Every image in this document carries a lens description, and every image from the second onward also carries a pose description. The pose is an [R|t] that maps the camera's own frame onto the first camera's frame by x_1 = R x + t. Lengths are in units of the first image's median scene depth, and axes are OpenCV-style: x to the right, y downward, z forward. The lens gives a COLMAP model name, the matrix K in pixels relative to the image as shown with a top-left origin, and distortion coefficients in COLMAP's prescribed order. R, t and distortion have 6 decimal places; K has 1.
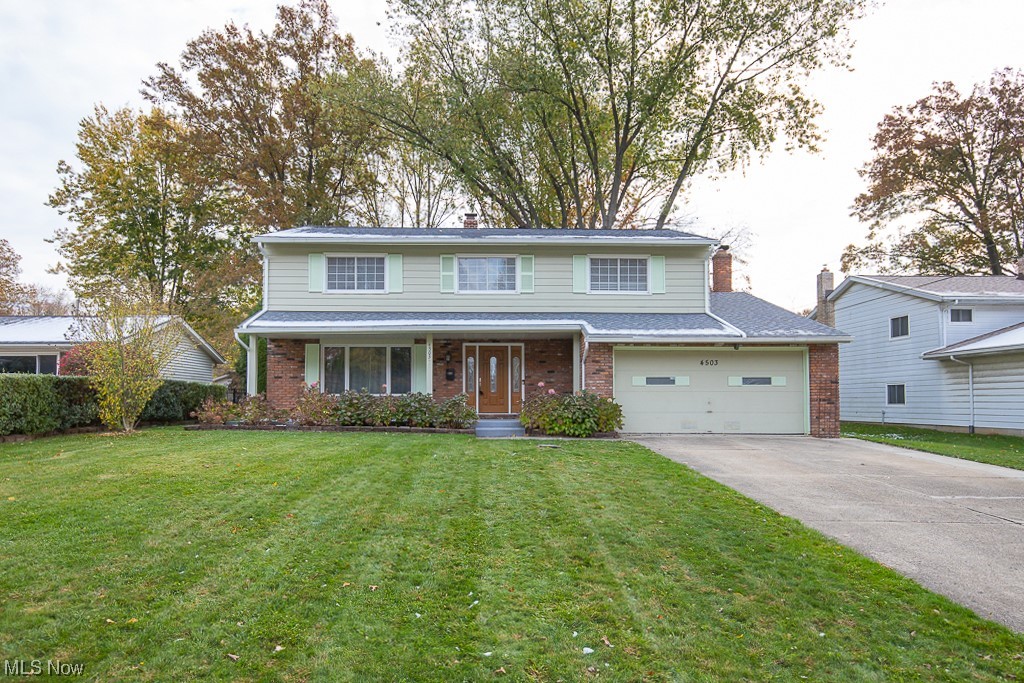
lens RADIAL K [[646.2, 0, 501.7], [0, 646.2, 366.4], [0, 0, 1]] dist [0.033513, -0.007039]
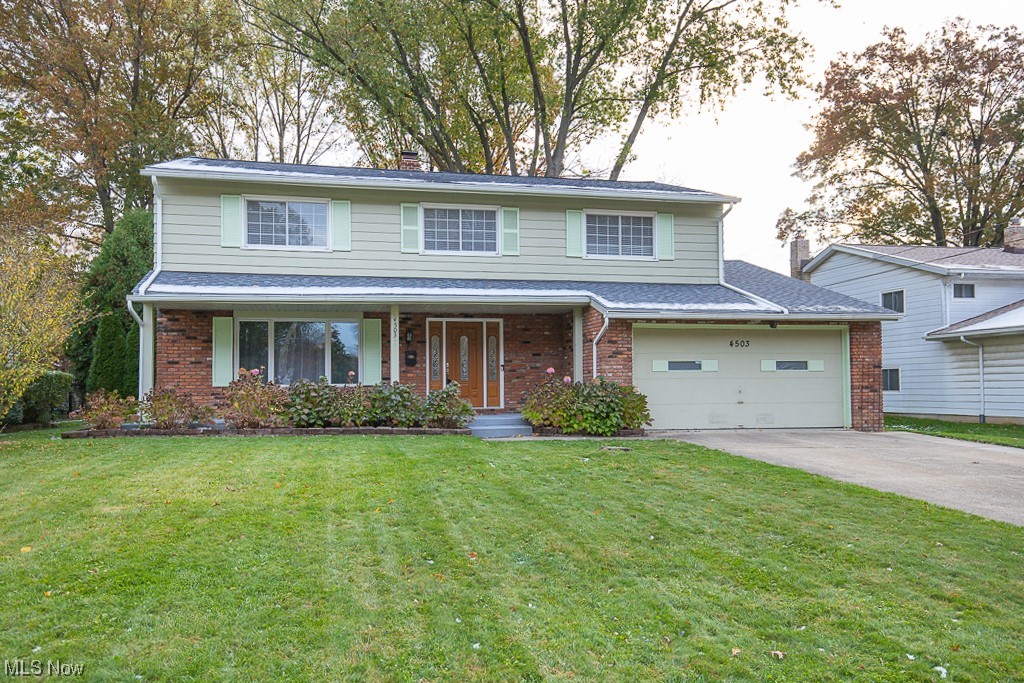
lens RADIAL K [[799.4, 0, 512.5], [0, 799.4, 343.6], [0, 0, 1]] dist [0.068486, 0.001422]
pose [[0.981661, 0.001953, 0.190624, -0.142880], [-0.001140, 0.999990, -0.004374, -0.000834], [-0.190630, 0.004077, 0.981653, 0.033766]]
